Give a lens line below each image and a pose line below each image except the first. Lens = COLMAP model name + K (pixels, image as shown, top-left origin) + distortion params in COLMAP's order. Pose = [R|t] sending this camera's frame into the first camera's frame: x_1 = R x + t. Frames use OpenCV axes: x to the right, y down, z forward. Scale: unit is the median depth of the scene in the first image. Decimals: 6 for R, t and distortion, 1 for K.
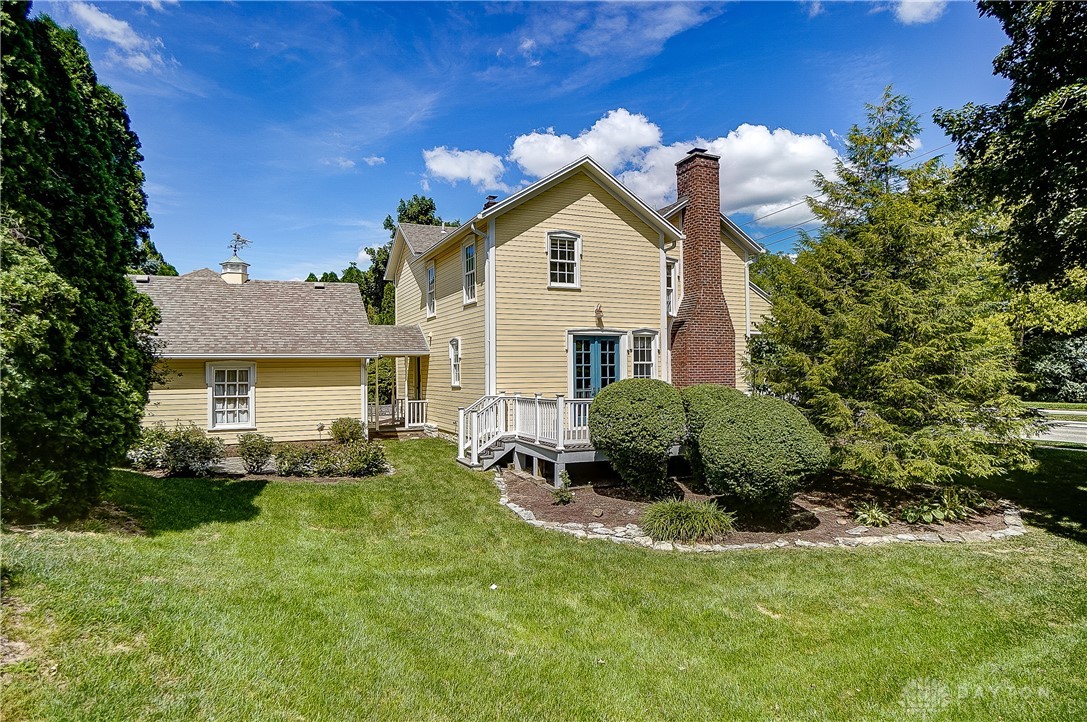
lens RADIAL K [[664.6, 0, 546.0], [0, 664.6, 366.1], [0, 0, 1]] dist [-0.006340, 0.002391]
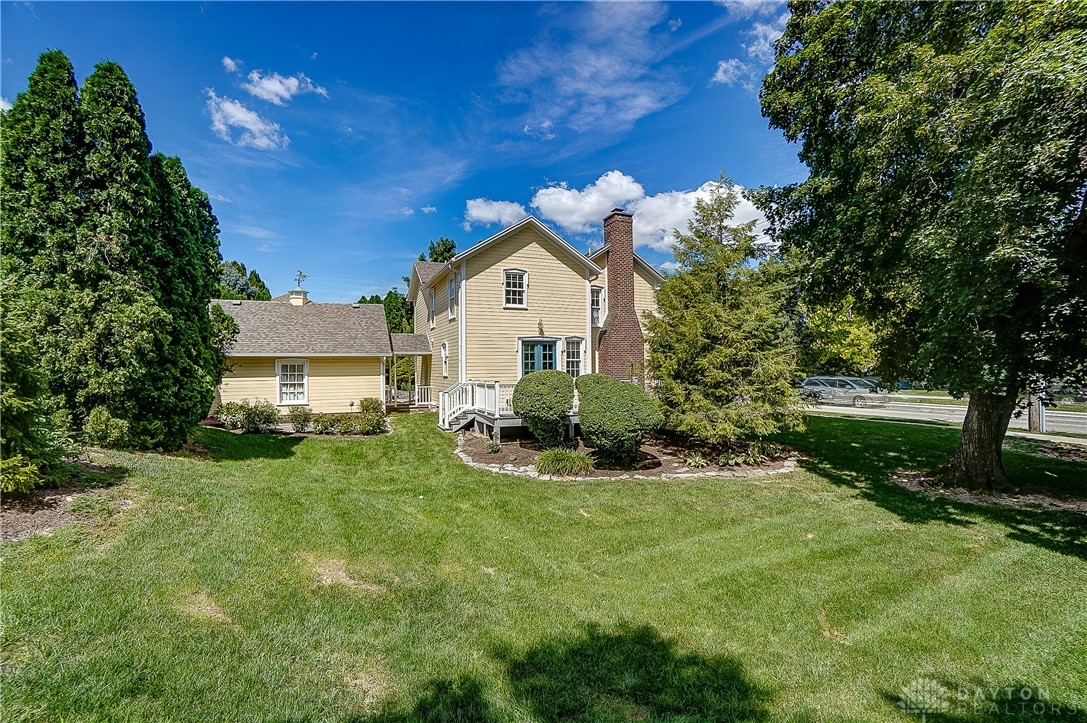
lens RADIAL K [[497.9, 0, 529.2], [0, 497.9, 368.6], [0, 0, 1]] dist [-0.063006, 0.015528]
pose [[0.999459, 0.001041, -0.032872, 0.149440], [-0.000699, 0.999946, 0.010389, 0.004885], [0.032881, -0.010361, 0.999406, -0.126100]]
